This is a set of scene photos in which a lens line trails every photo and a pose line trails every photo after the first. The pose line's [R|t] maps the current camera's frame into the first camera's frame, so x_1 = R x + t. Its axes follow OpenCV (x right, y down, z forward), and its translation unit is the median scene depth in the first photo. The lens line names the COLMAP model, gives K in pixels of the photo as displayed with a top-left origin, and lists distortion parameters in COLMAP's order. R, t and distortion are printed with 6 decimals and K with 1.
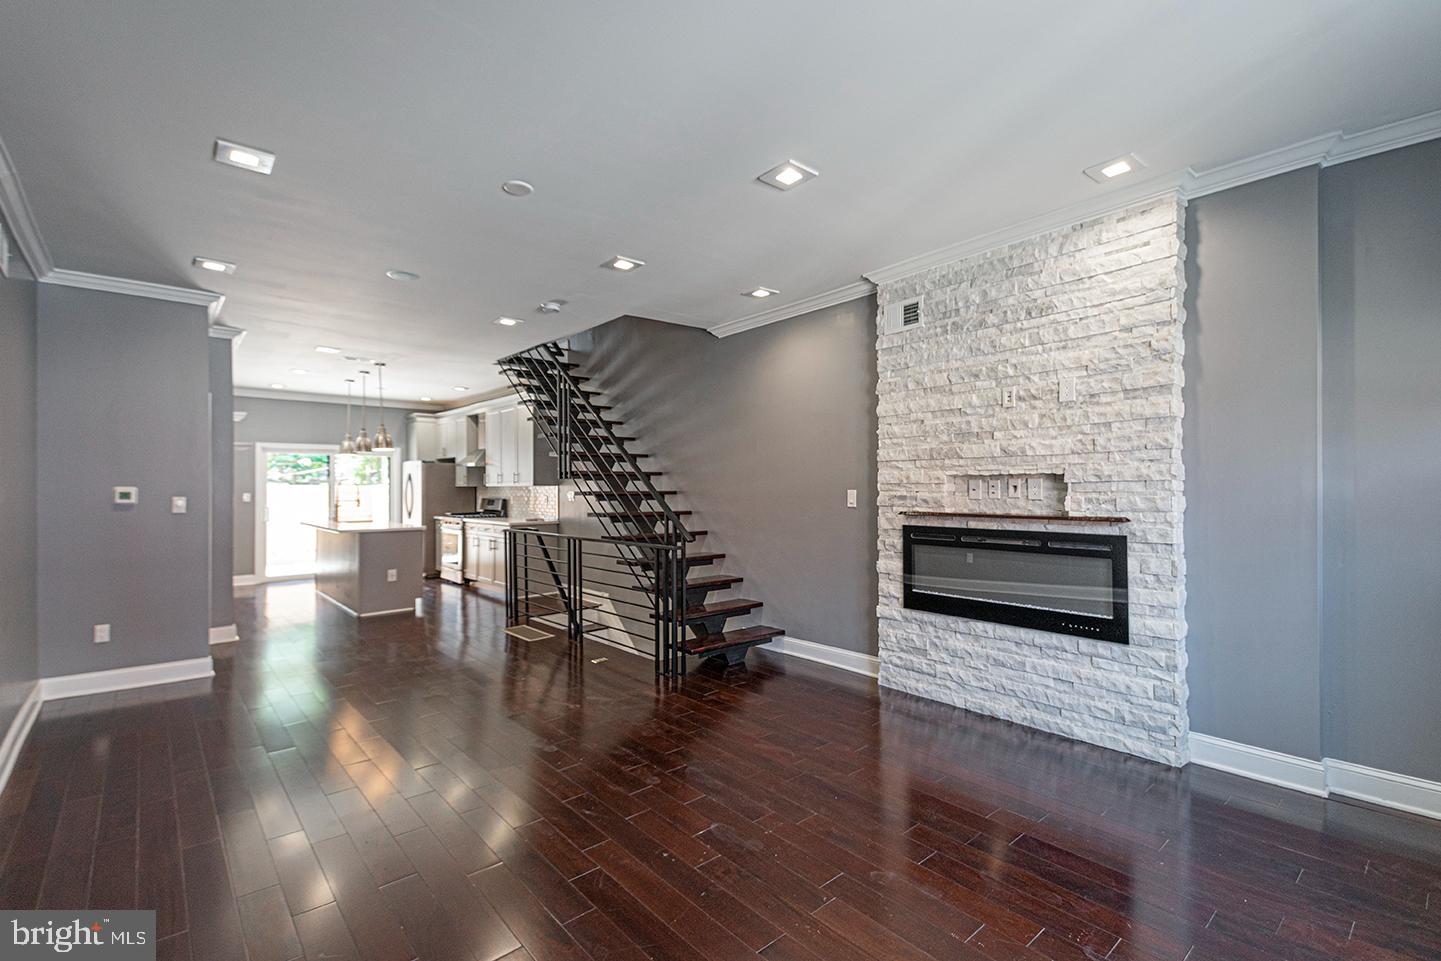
lens RADIAL K [[632.3, 0, 725.3], [0, 632.3, 485.3], [0, 0, 1]] dist [0.021516, -0.007380]
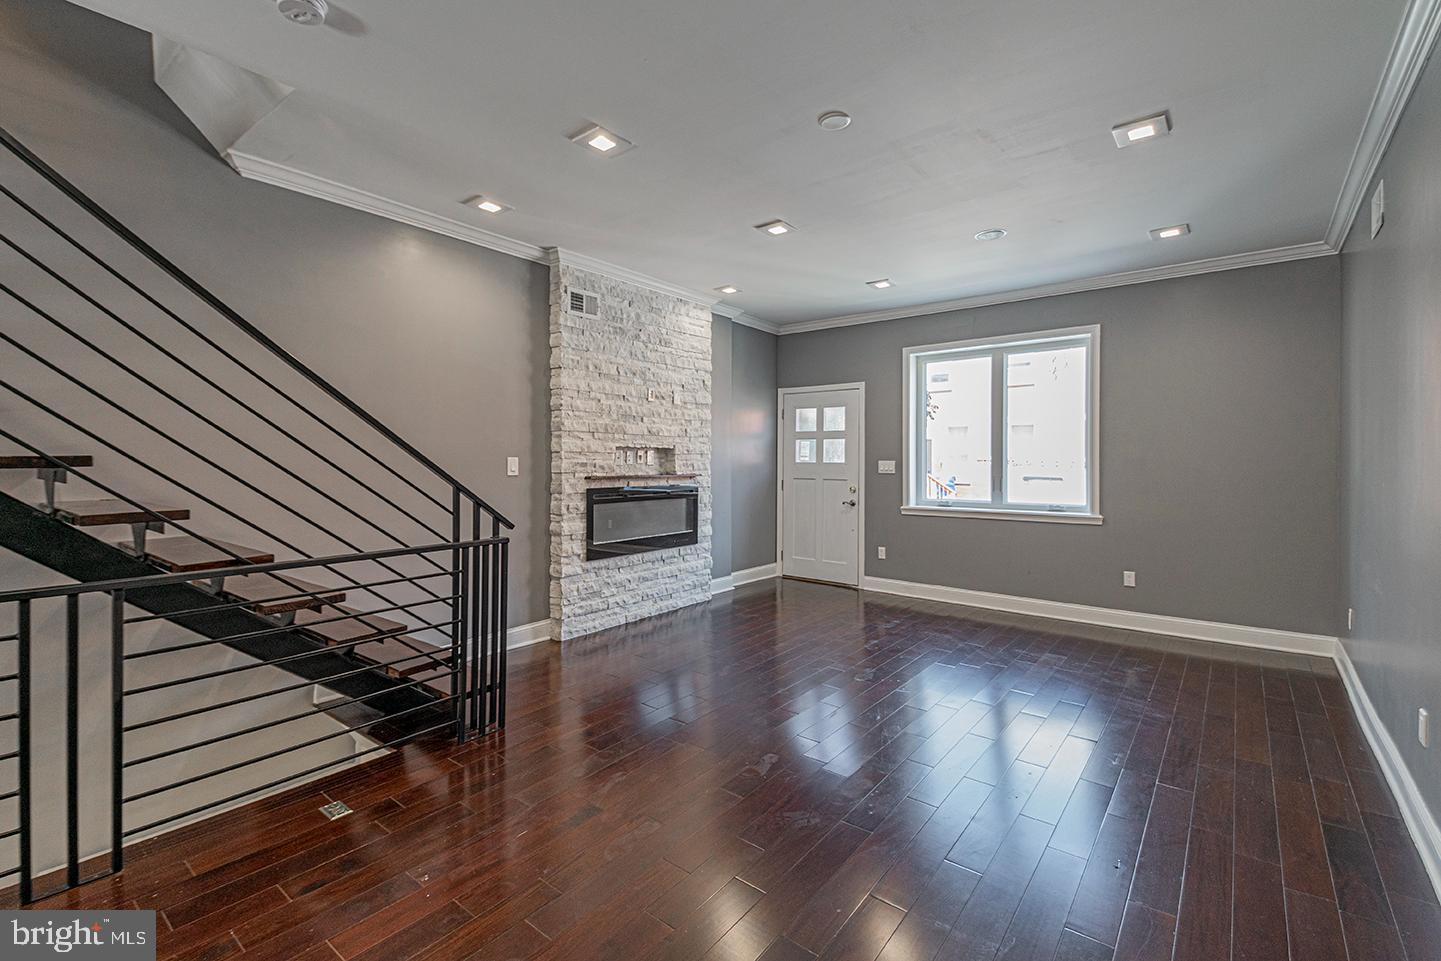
lens RADIAL K [[632.3, 0, 713.3], [0, 632.3, 462.6], [0, 0, 1]] dist [0.021516, -0.007380]
pose [[-0.184567, -0.003392, 0.982814, -0.928484], [-0.010757, 0.999941, 0.001431, 0.012600], [-0.982761, -0.010308, -0.184593, 1.042105]]
